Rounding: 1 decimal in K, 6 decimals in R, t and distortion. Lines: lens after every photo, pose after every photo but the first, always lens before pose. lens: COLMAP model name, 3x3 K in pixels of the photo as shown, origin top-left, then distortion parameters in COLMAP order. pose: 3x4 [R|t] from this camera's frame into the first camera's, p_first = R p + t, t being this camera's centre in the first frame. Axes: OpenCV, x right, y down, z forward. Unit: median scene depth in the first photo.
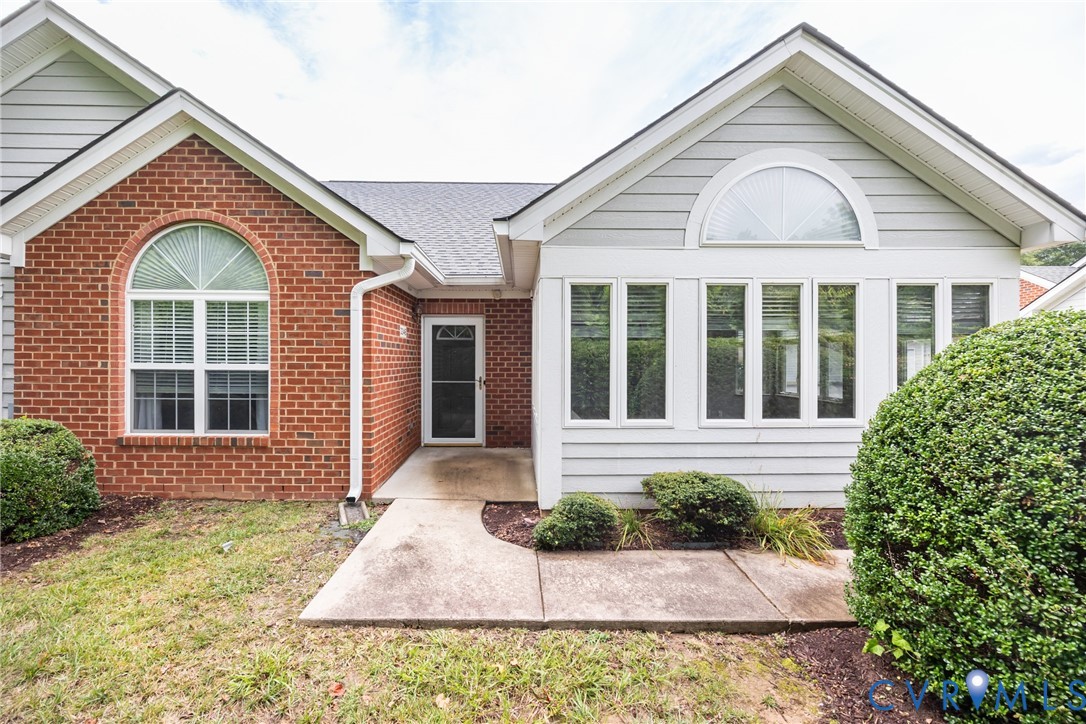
lens RADIAL K [[445.3, 0, 538.4], [0, 445.3, 363.7], [0, 0, 1]] dist [0.000042, 0.000928]
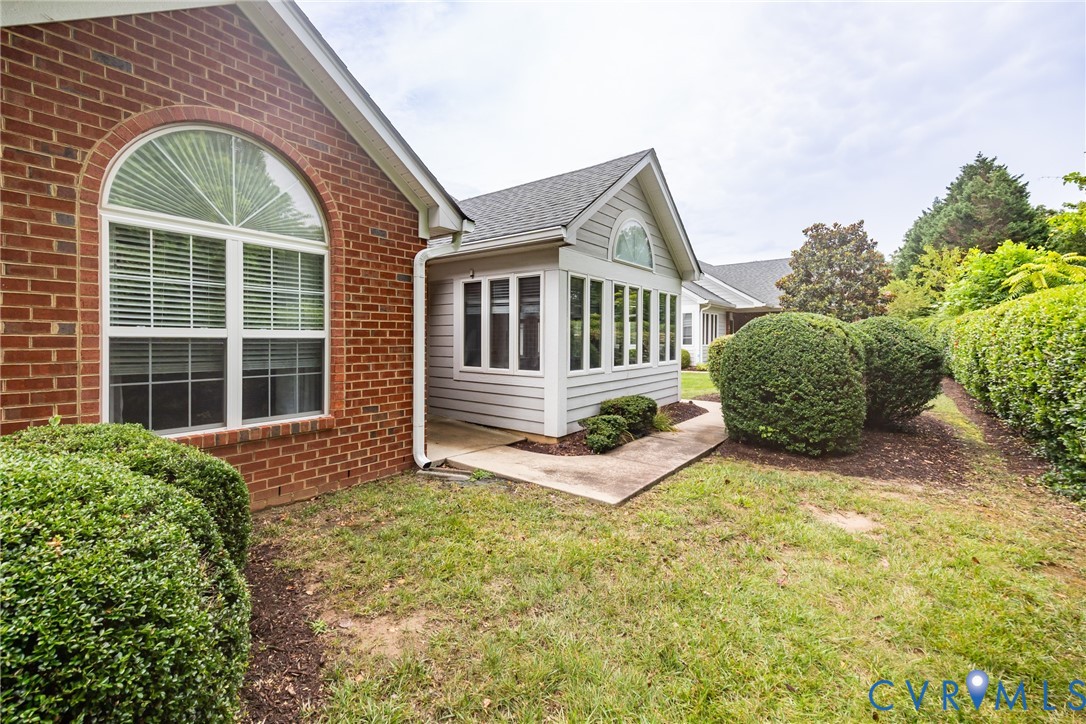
lens RADIAL K [[445.3, 0, 538.0], [0, 445.3, 351.6], [0, 0, 1]] dist [0.000042, 0.000928]
pose [[0.629341, -0.027030, 0.776659, -1.014883], [0.006881, 0.999550, 0.029212, 0.018283], [-0.777099, -0.013040, 0.629243, 0.165294]]
